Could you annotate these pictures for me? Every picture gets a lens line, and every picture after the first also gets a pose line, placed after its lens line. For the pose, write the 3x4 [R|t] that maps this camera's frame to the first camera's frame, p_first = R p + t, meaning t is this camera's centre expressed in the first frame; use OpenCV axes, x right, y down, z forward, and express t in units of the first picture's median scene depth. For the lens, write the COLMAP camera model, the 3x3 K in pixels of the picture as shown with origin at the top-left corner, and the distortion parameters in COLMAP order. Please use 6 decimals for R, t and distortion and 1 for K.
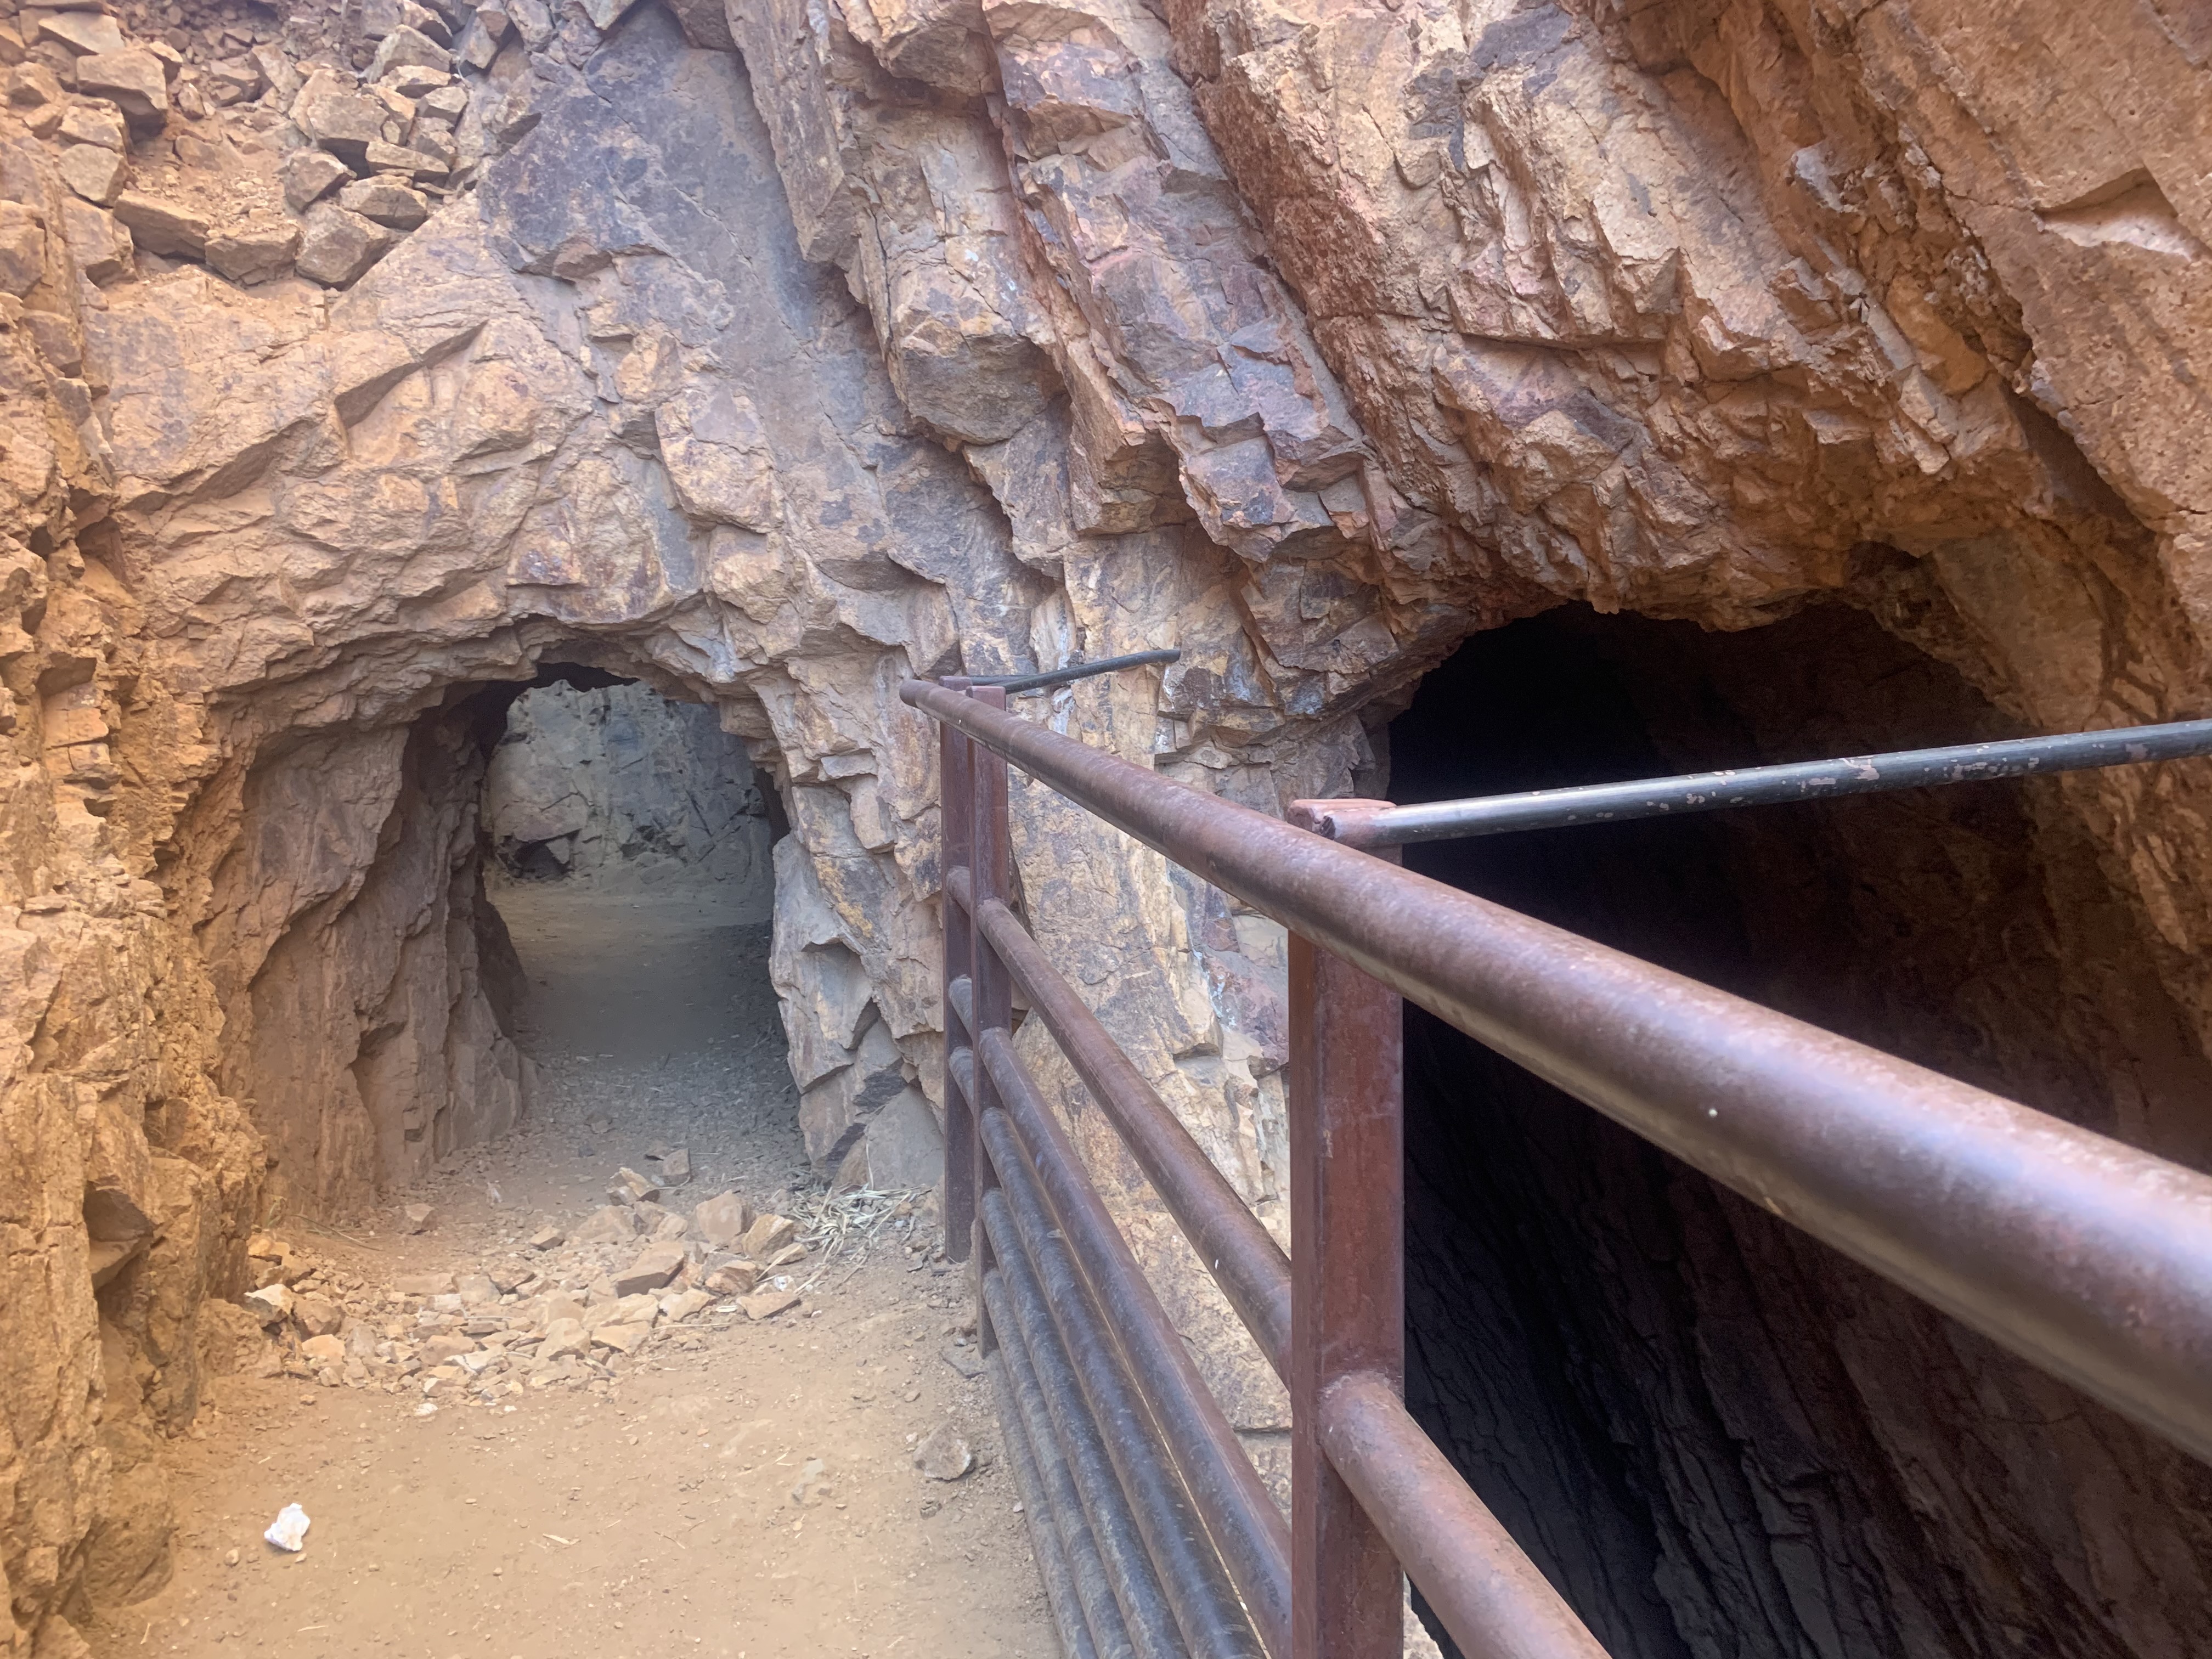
lens RADIAL K [[1652.9, 0, 1103.6], [0, 1652.9, 809.2], [0, 0, 1]] dist [-0.002355, -0.015909]
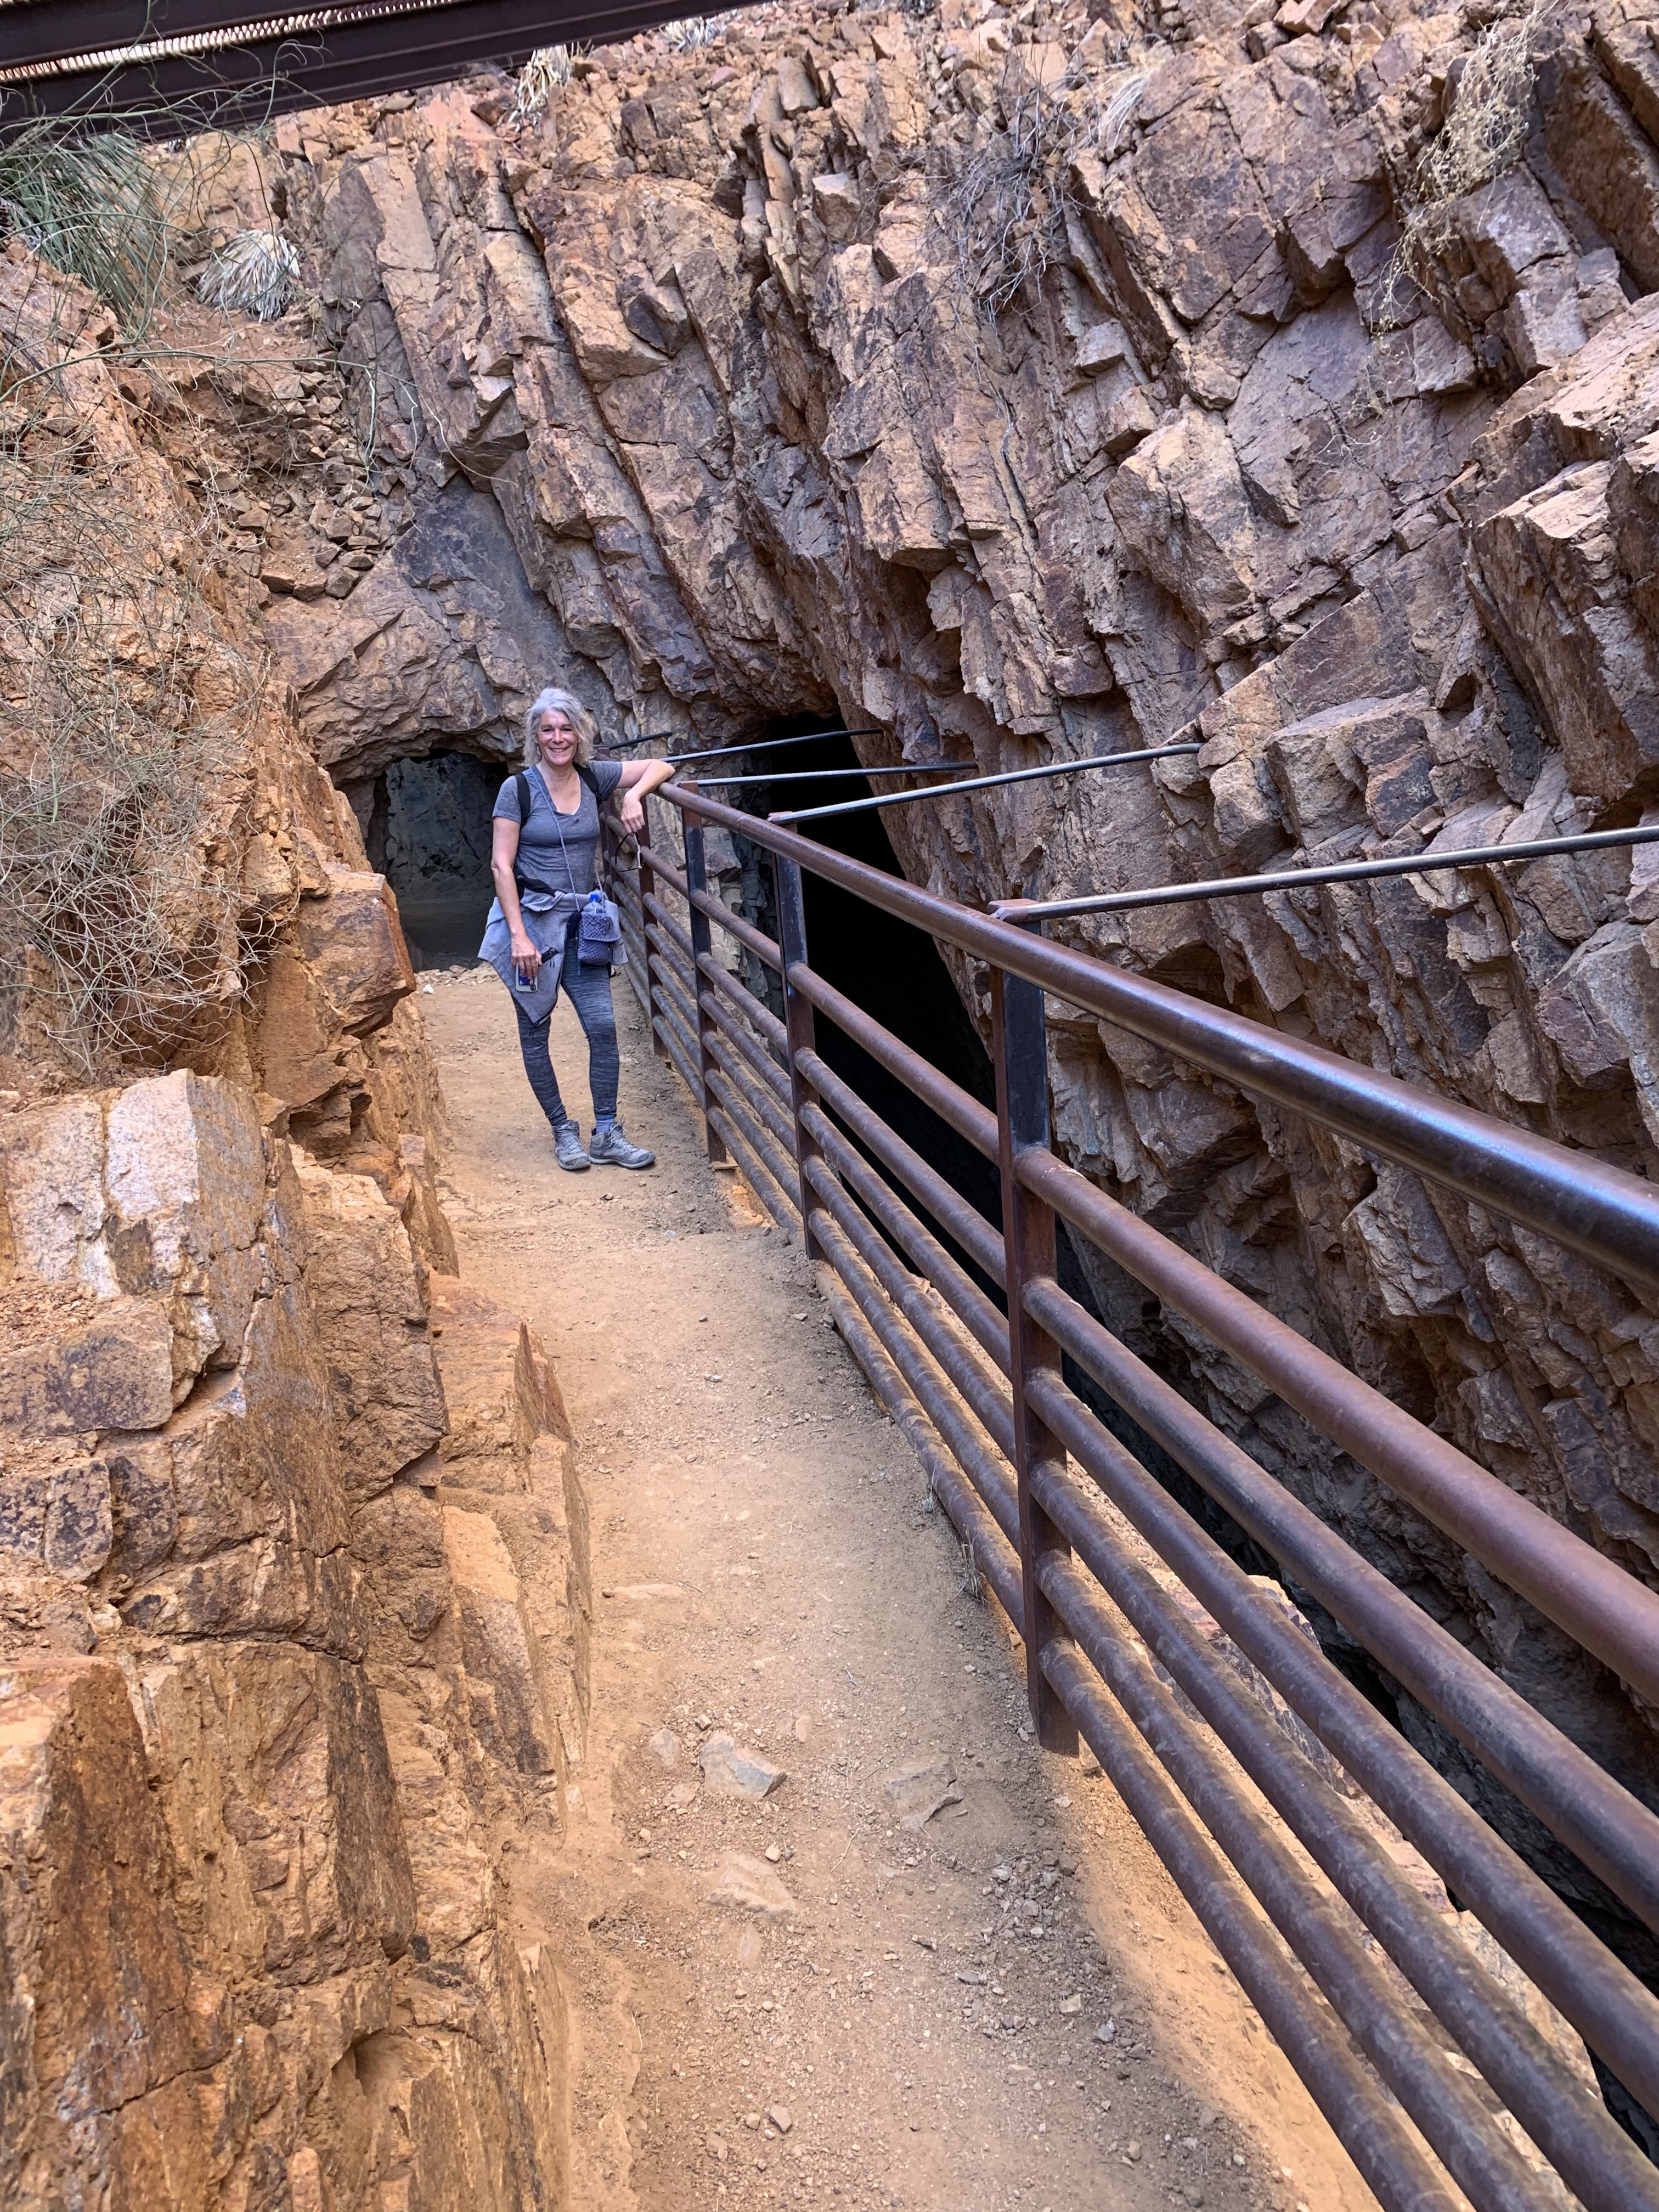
lens RADIAL K [[1655.1, 0, 839.1], [0, 1655.1, 1105.7], [0, 0, 1]] dist [0.012502, 0.003150]
pose [[0.998398, -0.056467, -0.003647, 0.280279], [0.056408, 0.988105, 0.143058, 0.138665], [-0.004475, -0.143035, 0.989708, -1.785062]]
